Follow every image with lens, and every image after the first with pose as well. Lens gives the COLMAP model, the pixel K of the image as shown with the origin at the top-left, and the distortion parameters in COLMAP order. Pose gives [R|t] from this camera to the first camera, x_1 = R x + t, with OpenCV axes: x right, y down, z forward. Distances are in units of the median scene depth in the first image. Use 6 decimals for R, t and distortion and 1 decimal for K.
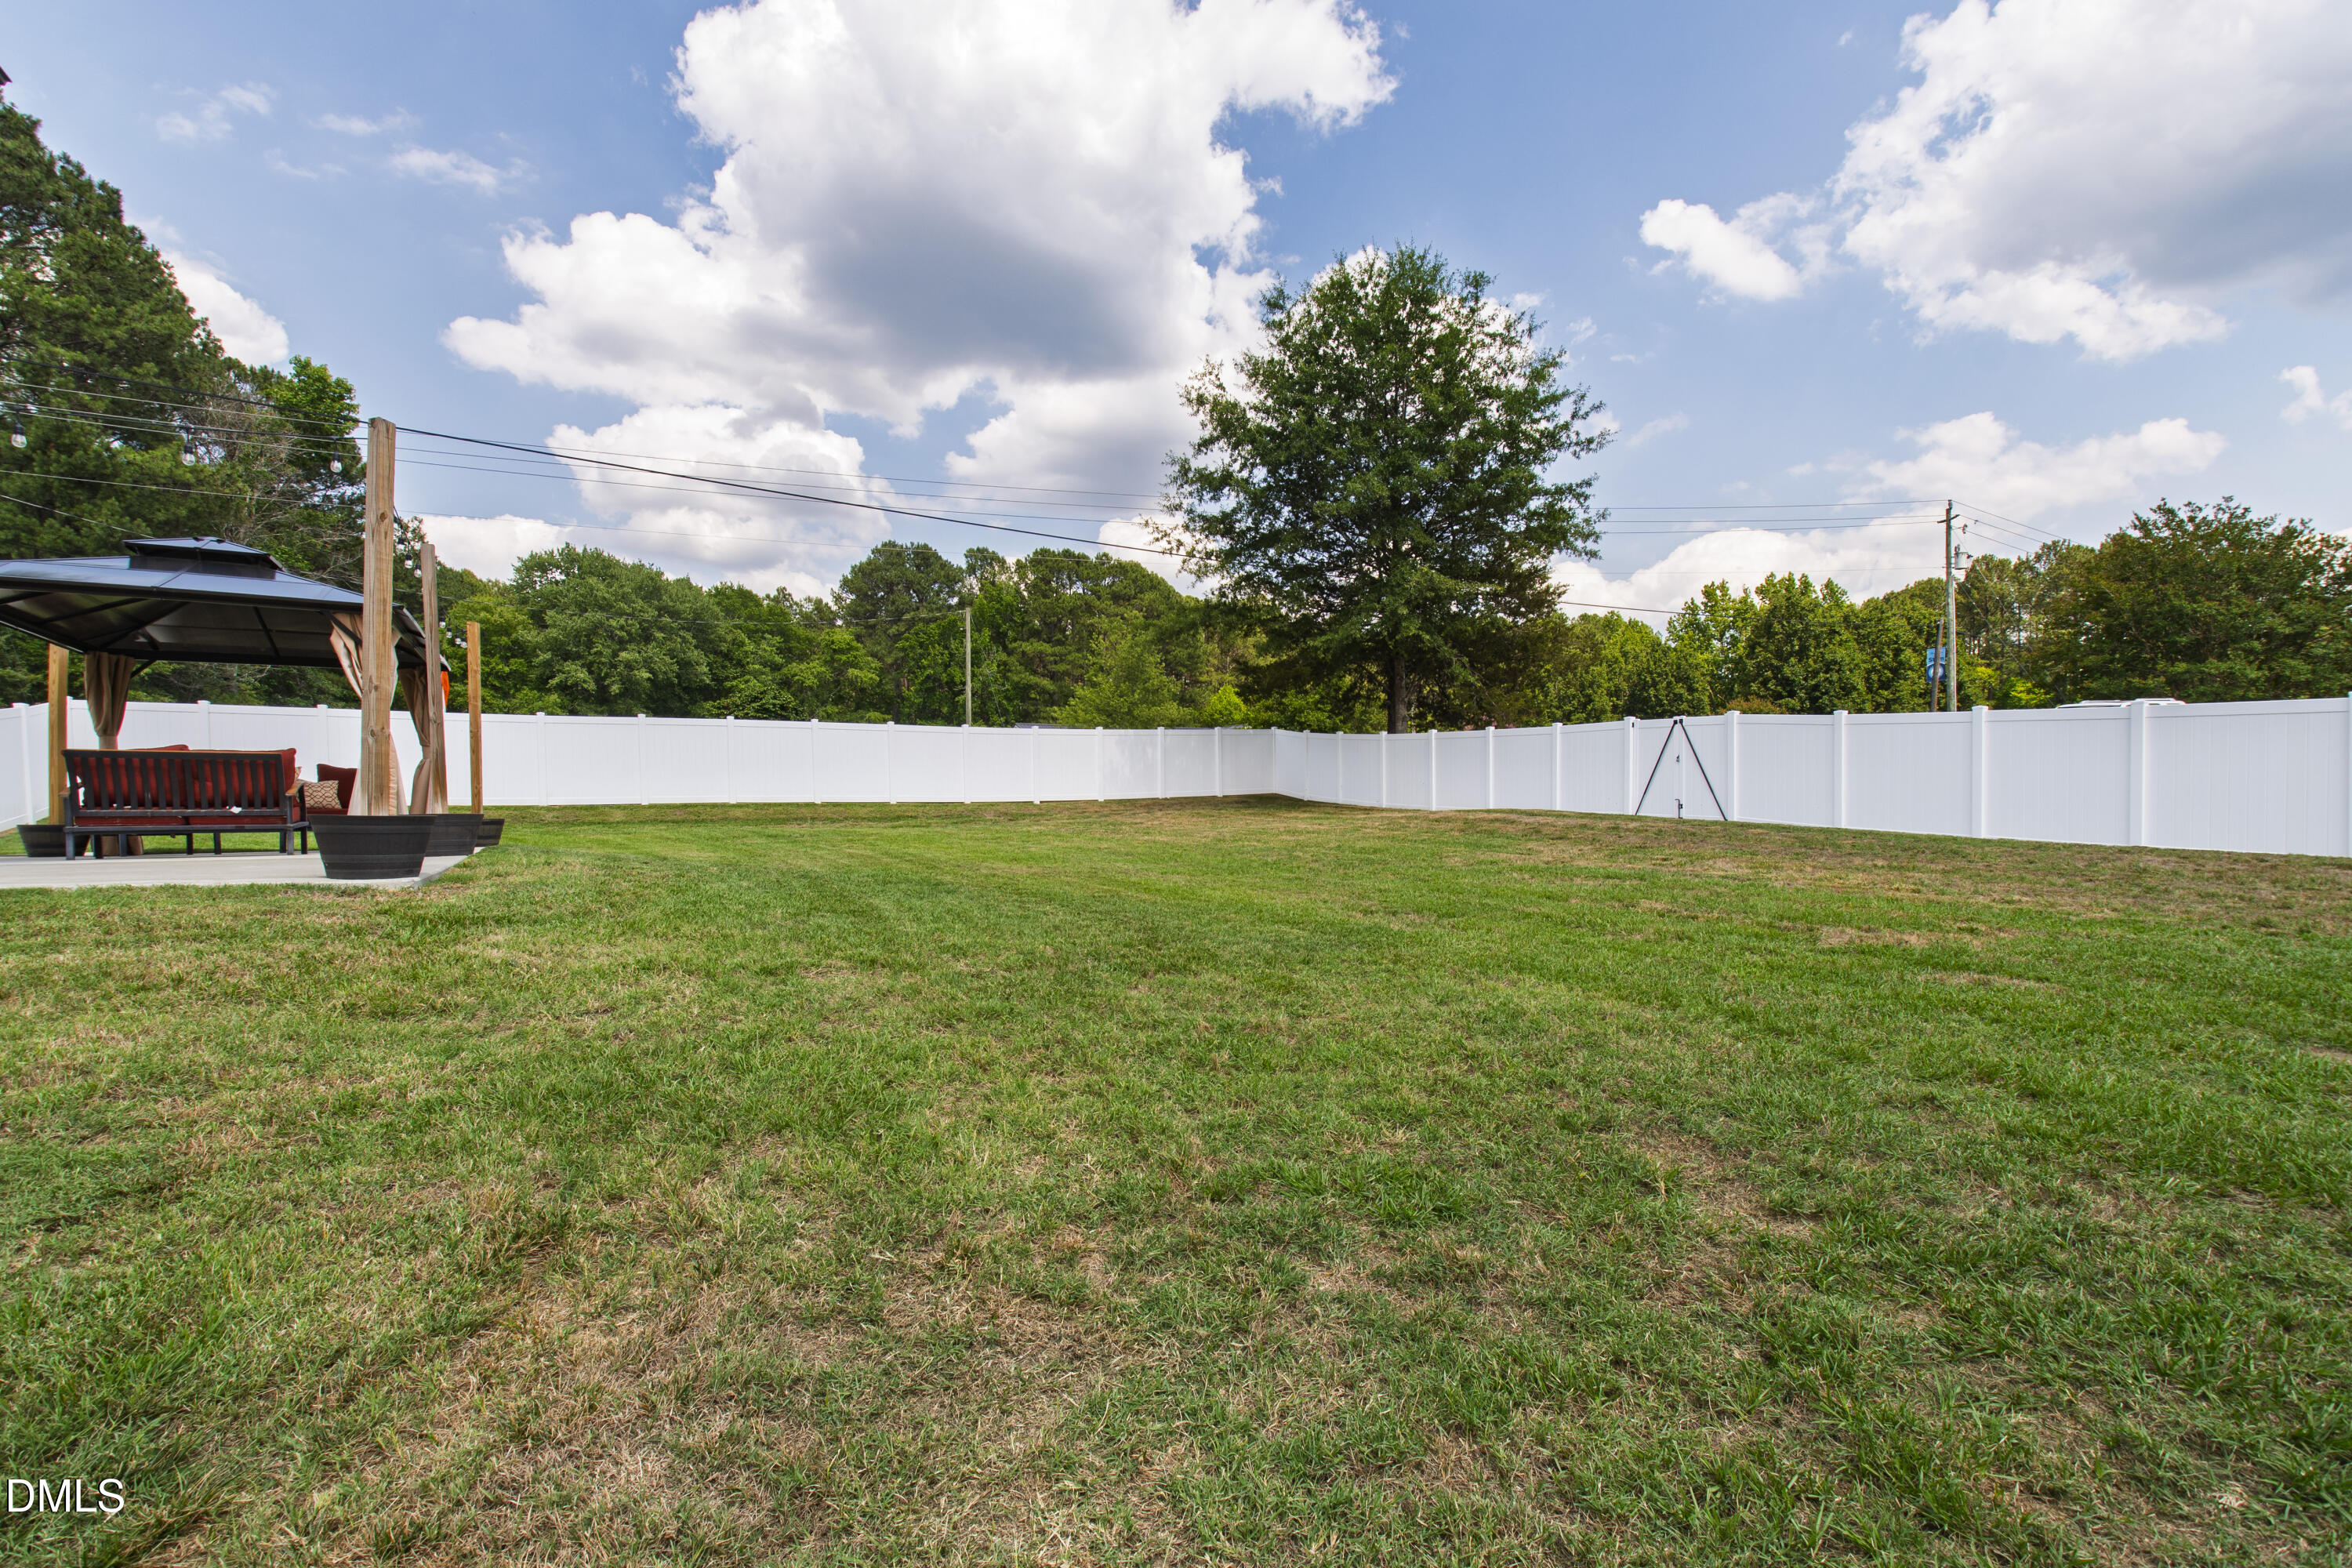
lens RADIAL K [[1054.7, 0, 1159.4], [0, 1054.7, 818.6], [0, 0, 1]] dist [0.004625, 0.001583]
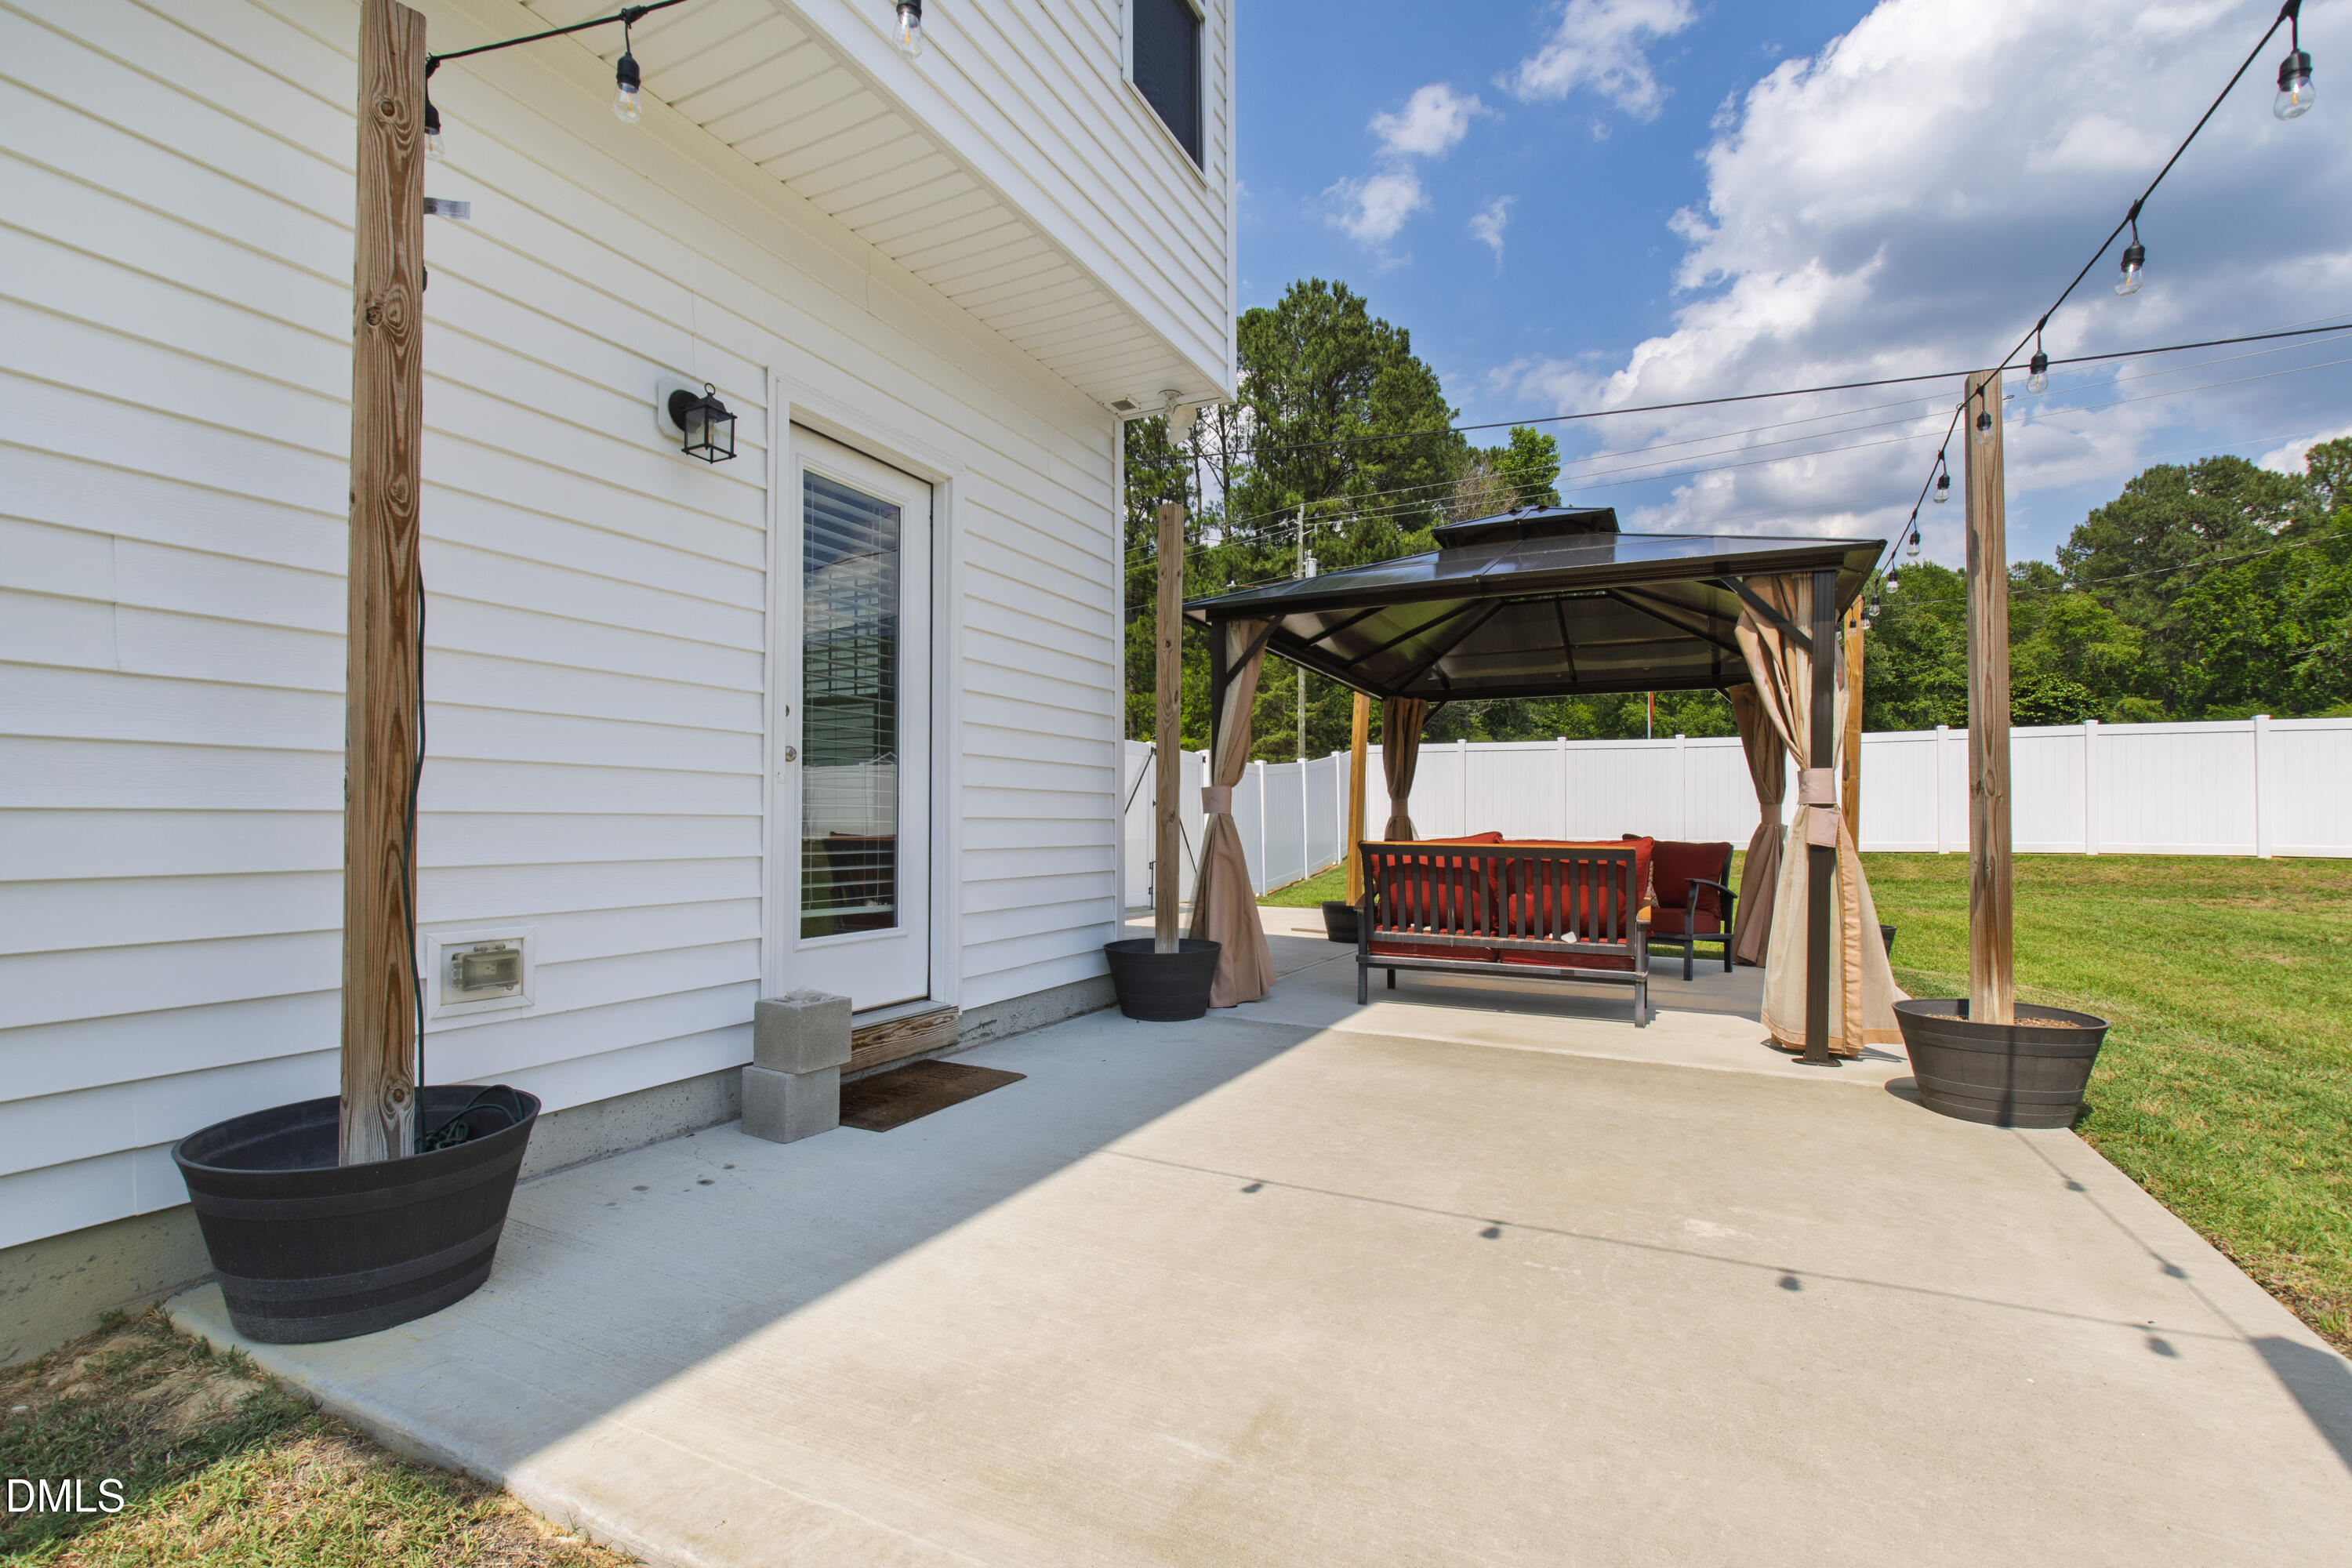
lens RADIAL K [[1054.7, 0, 1159.4], [0, 1054.7, 818.6], [0, 0, 1]] dist [0.004625, 0.001583]
pose [[0.545954, 0.015395, -0.837674, -0.074079], [-0.023080, 0.999728, 0.003331, -0.010939], [0.837497, 0.017515, 0.546161, 0.072115]]
